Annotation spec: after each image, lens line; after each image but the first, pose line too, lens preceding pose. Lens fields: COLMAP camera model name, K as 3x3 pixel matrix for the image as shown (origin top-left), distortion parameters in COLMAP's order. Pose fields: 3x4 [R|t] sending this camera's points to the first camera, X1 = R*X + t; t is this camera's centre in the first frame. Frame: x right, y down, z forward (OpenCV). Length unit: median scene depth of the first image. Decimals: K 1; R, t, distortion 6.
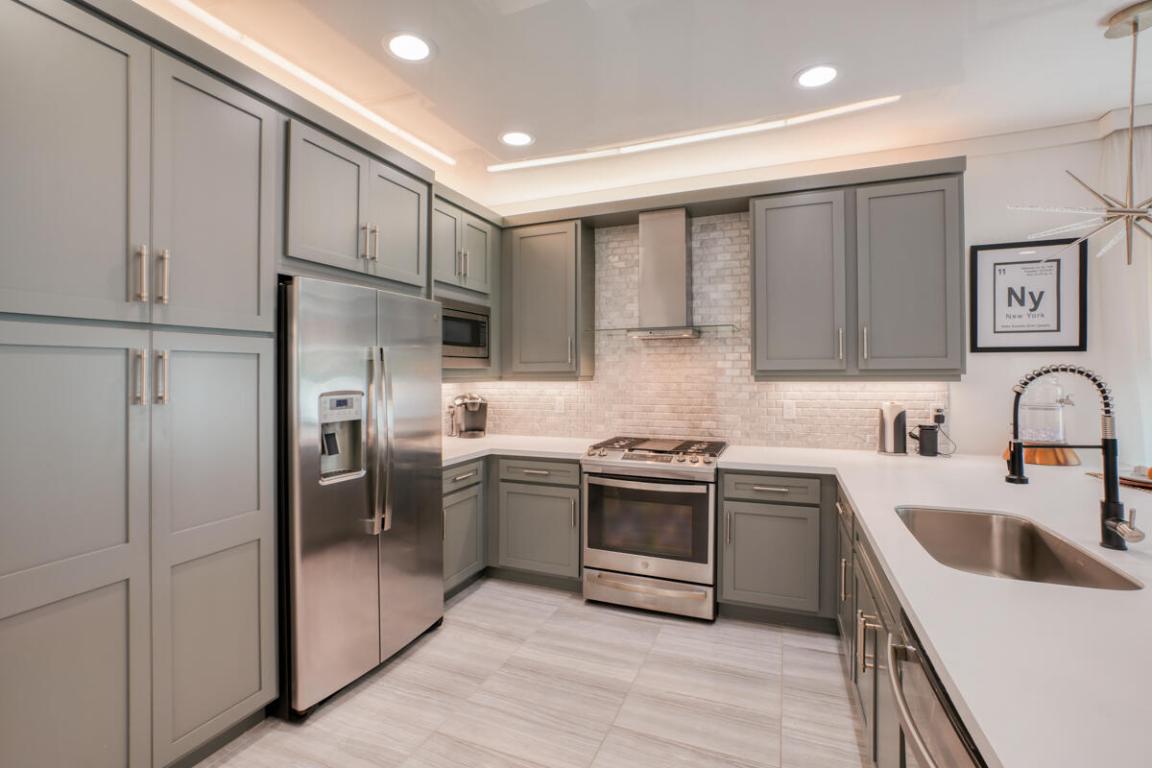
lens RADIAL K [[521.7, 0, 571.7], [0, 521.7, 370.1], [0, 0, 1]] dist [-0.061817, 0.020583]
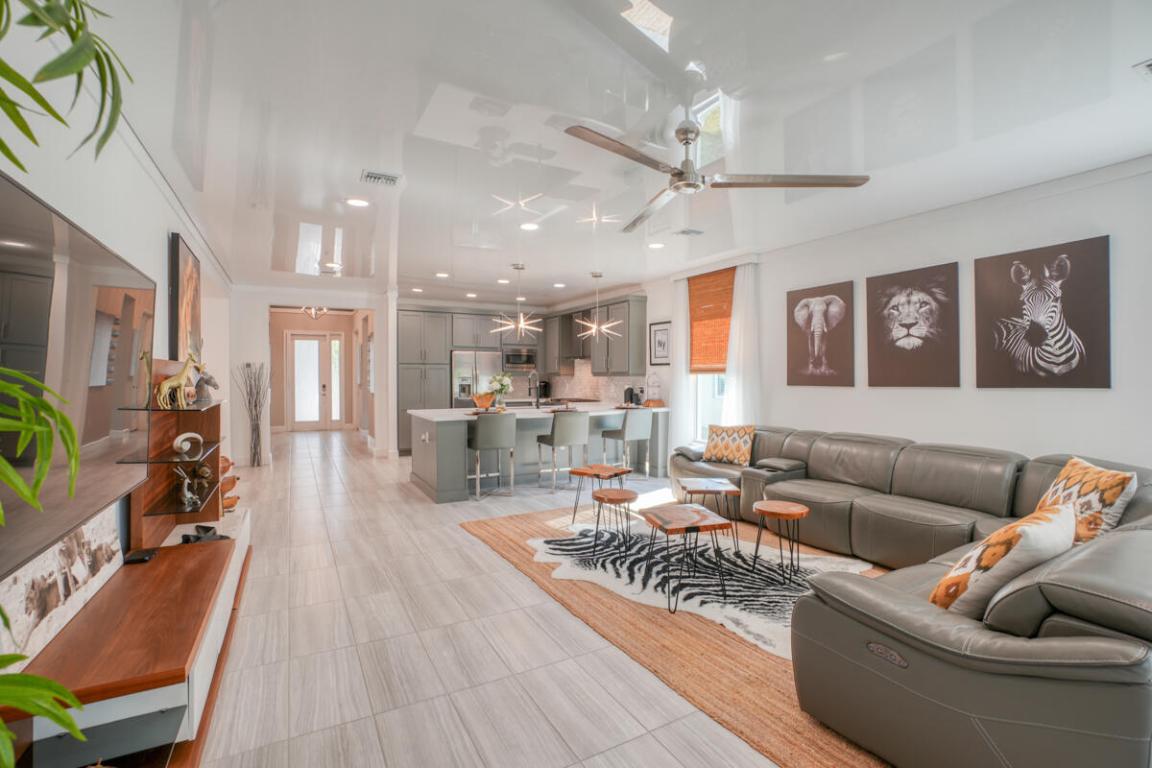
lens RADIAL K [[521.7, 0, 569.0], [0, 521.7, 382.3], [0, 0, 1]] dist [-0.061817, 0.020583]
pose [[0.782188, 0.014701, -0.622869, 2.069629], [-0.002189, 0.999780, 0.020848, -0.004433], [0.623039, -0.014943, 0.782048, -1.288861]]
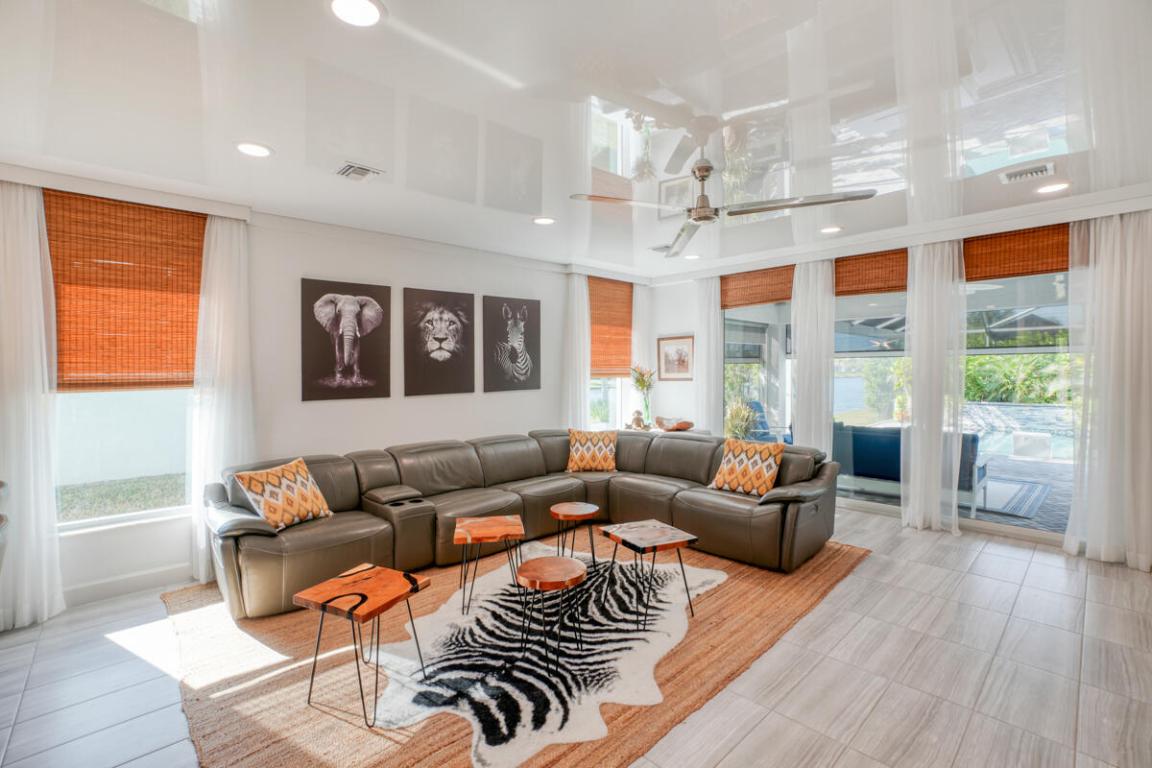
lens RADIAL K [[521.7, 0, 554.1], [0, 521.7, 372.5], [0, 0, 1]] dist [-0.061817, 0.020583]
pose [[0.418647, 0.001084, 0.908148, 0.530438], [0.004365, 0.999985, -0.003206, -0.026777], [-0.908138, 0.005306, 0.418636, -0.562511]]
